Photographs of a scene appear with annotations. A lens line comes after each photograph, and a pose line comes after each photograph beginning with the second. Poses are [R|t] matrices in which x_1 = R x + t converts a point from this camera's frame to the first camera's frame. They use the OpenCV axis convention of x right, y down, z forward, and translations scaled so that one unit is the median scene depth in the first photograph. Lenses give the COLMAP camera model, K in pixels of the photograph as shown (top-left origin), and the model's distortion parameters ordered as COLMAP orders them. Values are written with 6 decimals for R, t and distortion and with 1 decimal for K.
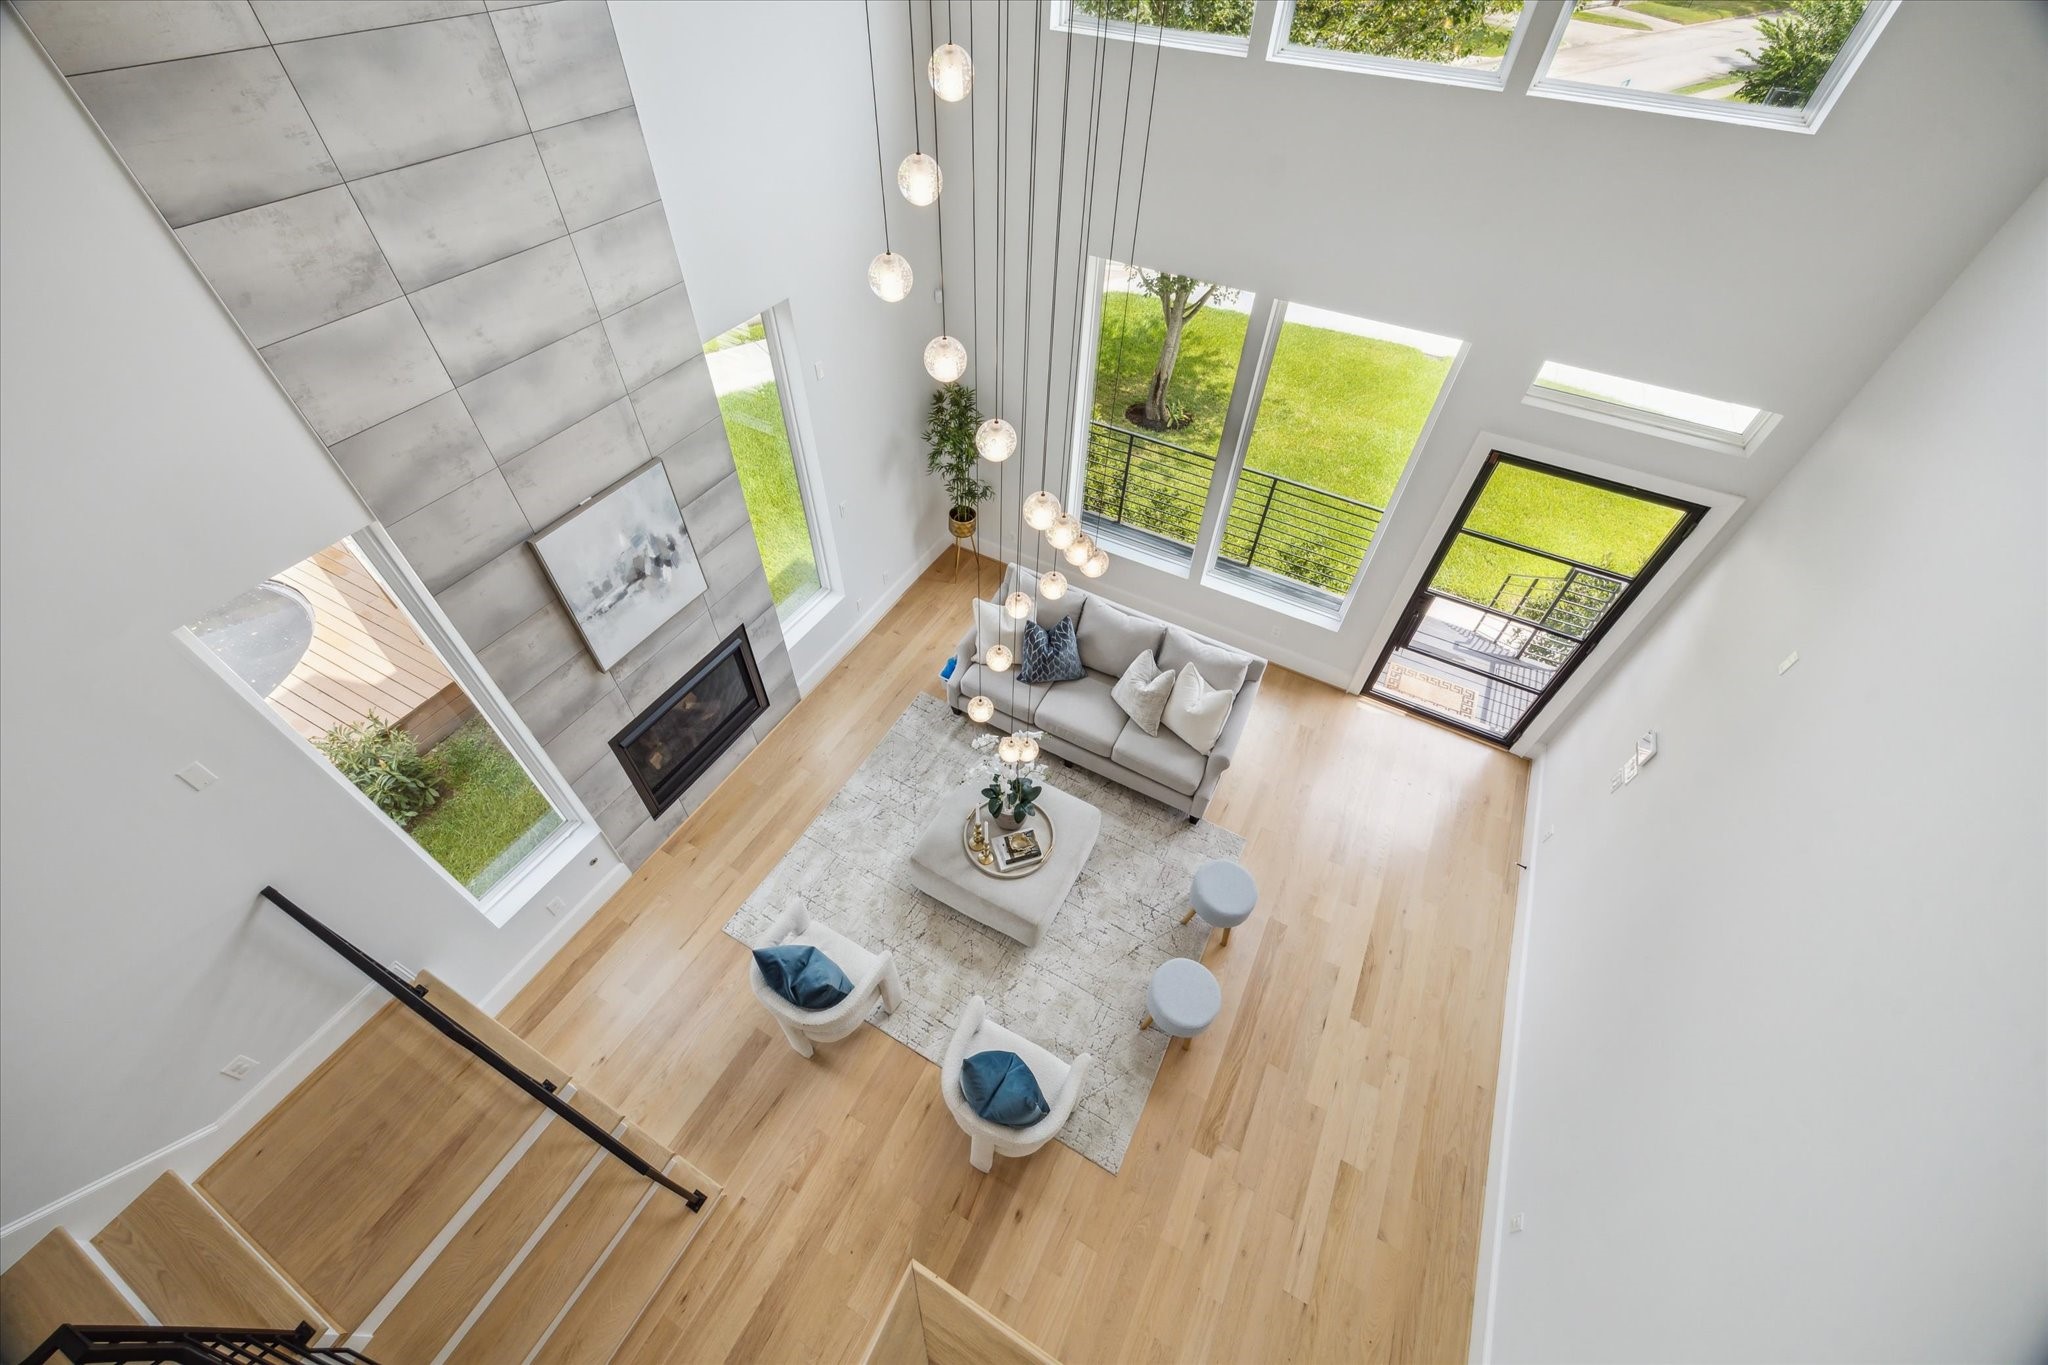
lens RADIAL K [[775.5, 0, 1024.0], [0, 775.5, 682.5], [0, 0, 1]] dist [-0.001194, -0.000096]
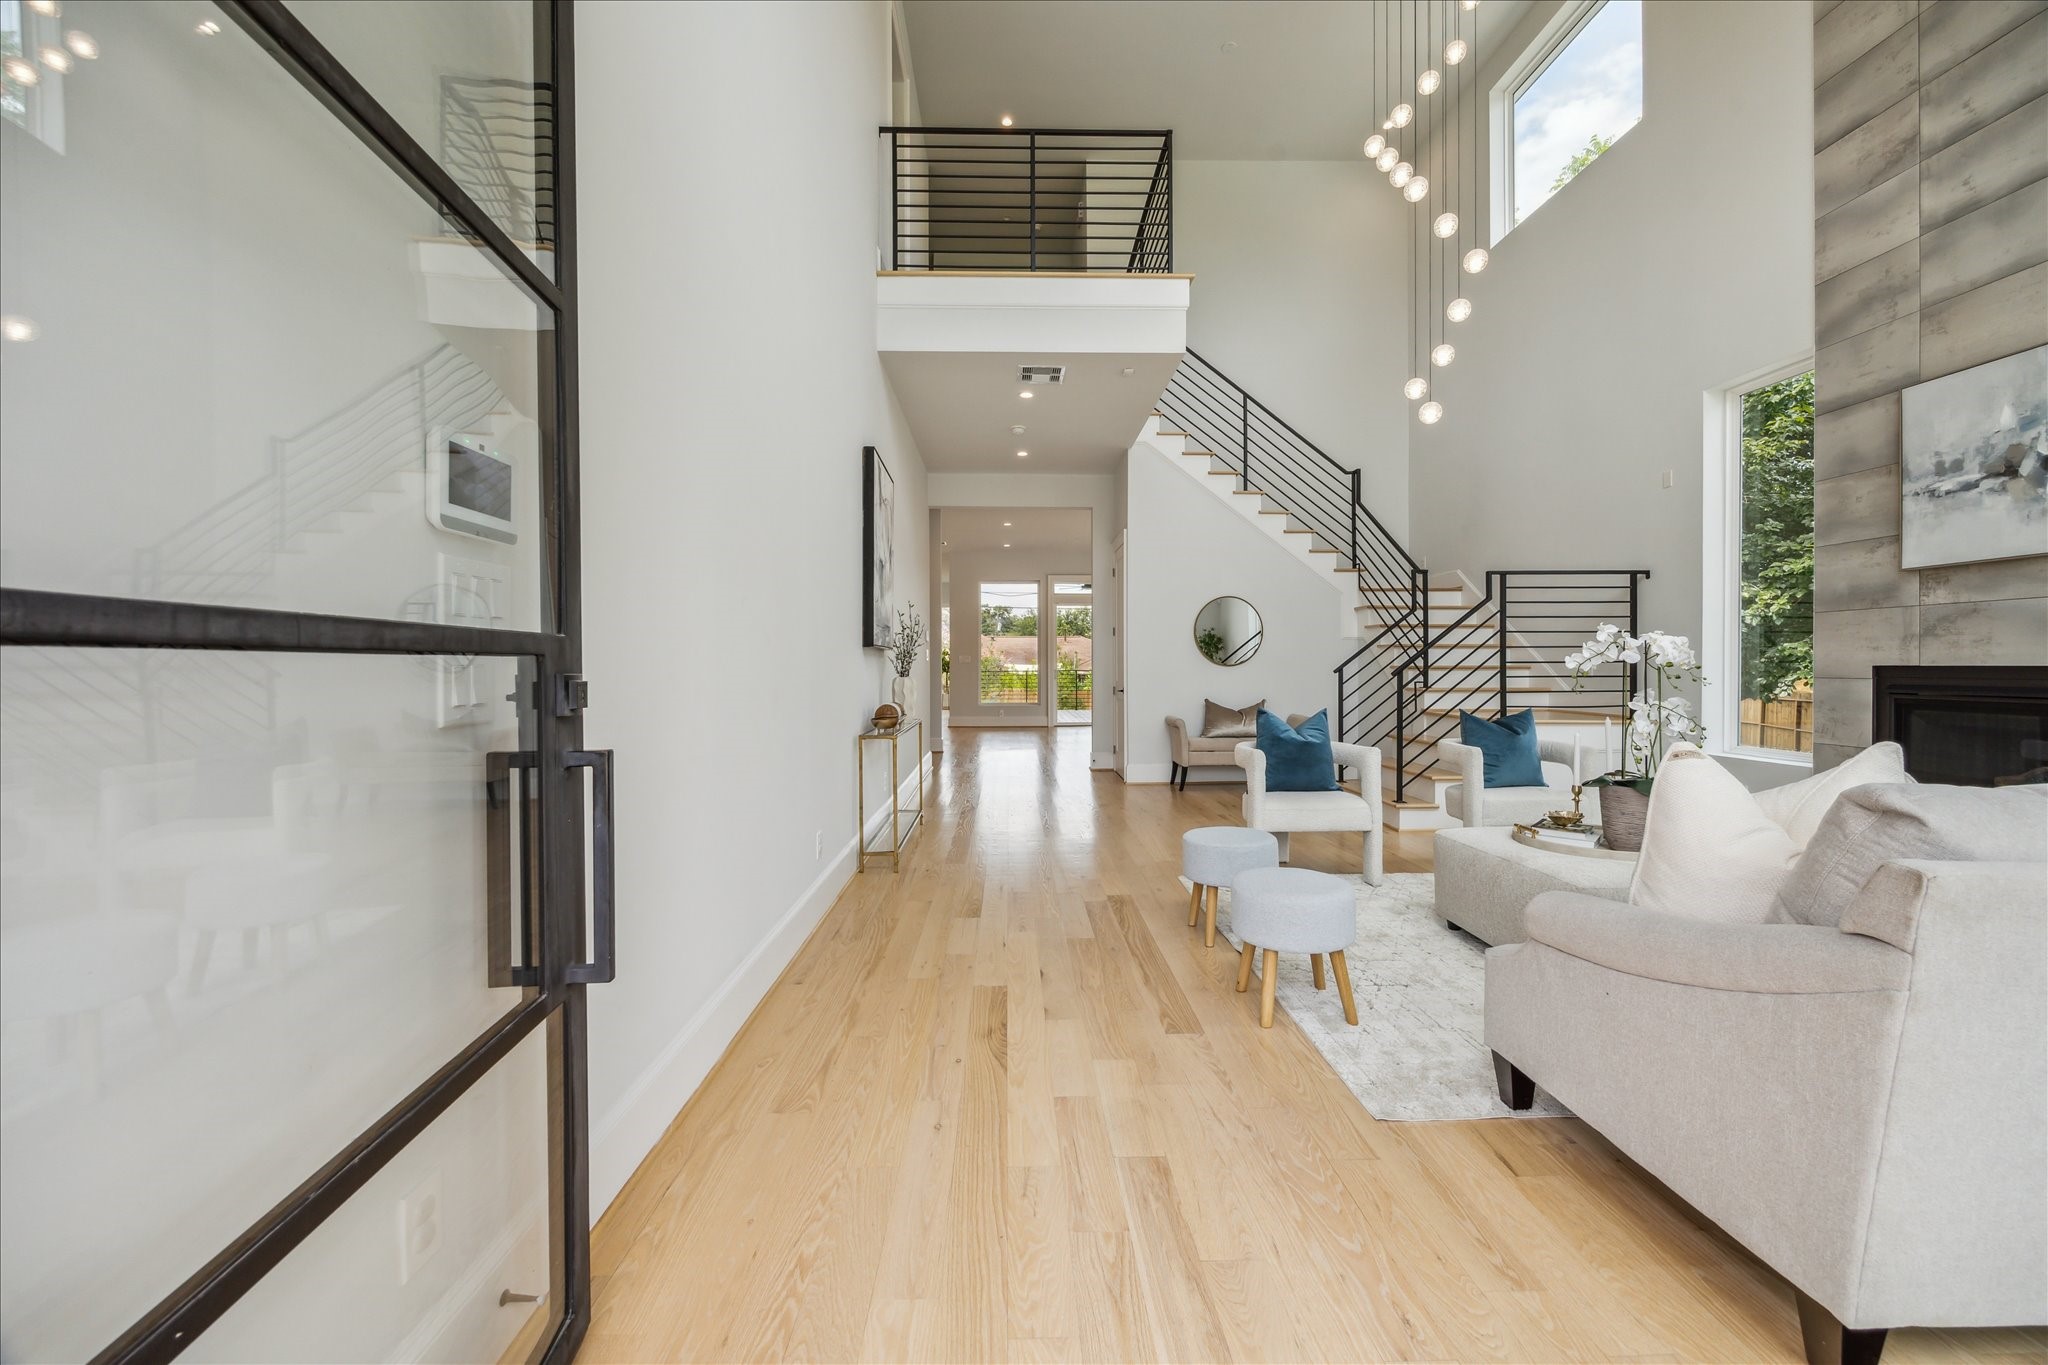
lens RADIAL K [[789.0, 0, 1022.3], [0, 789.0, 676.1], [0, 0, 1]] dist [-0.003546, -0.000123]
pose [[-0.871847, -0.021424, -0.489309, 0.850317], [-0.380841, 0.657837, 0.649777, -0.145486], [0.307965, 0.752855, -0.581693, 1.404651]]
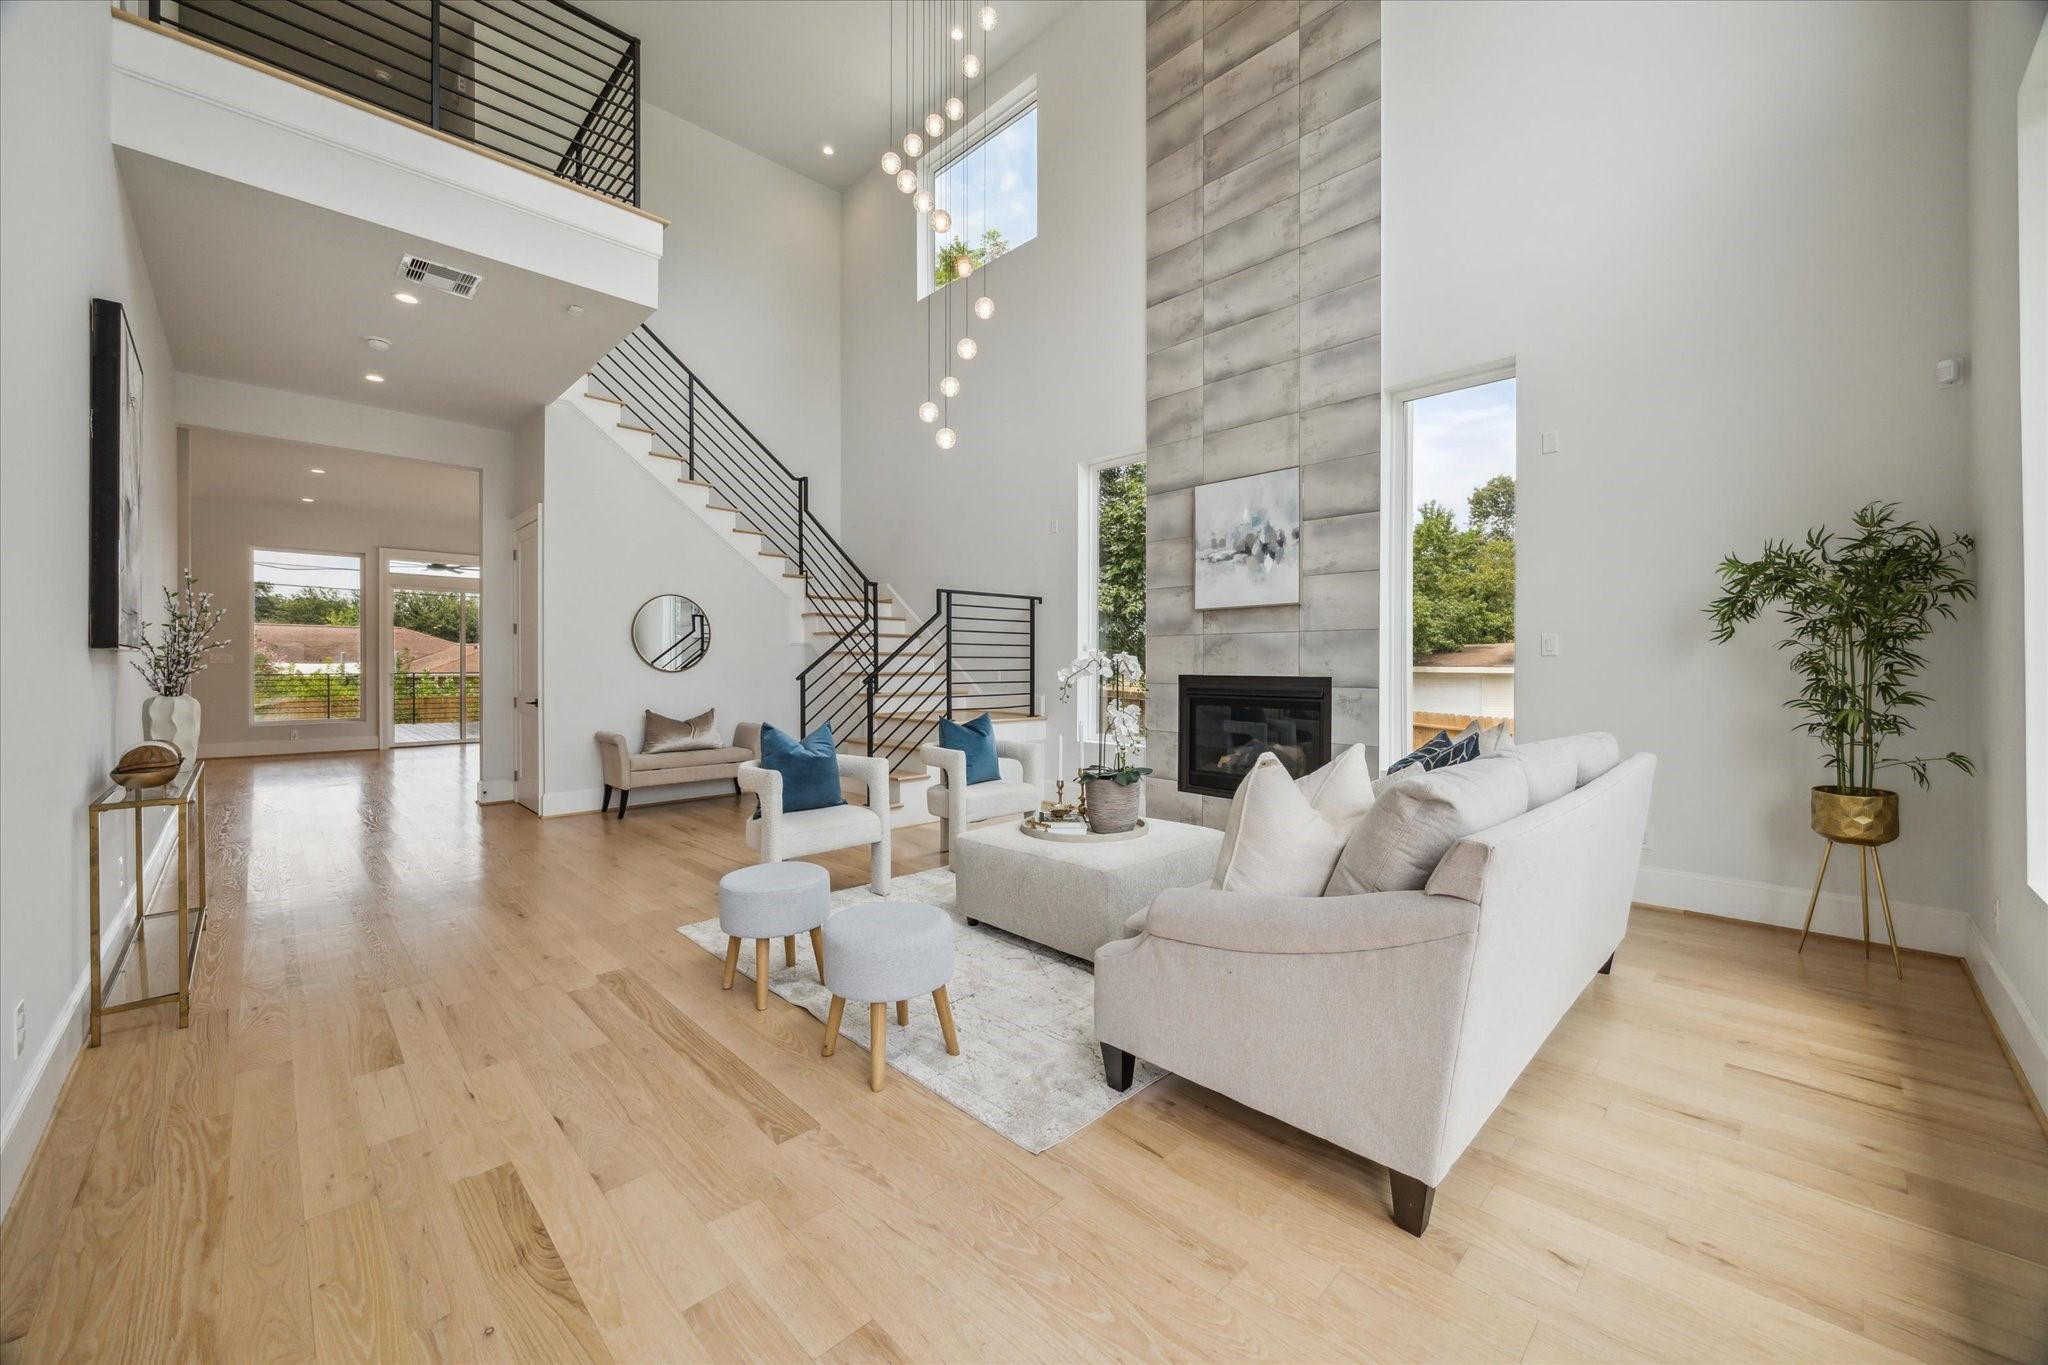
lens RADIAL K [[783.1, 0, 1022.9], [0, 783.1, 672.6], [0, 0, 1]] dist [-0.003182, 0.000115]
pose [[-0.300404, -0.021042, -0.953580, 0.875441], [-0.718751, 0.662218, 0.211814, -0.015048], [0.627021, 0.749016, -0.214057, 1.268730]]
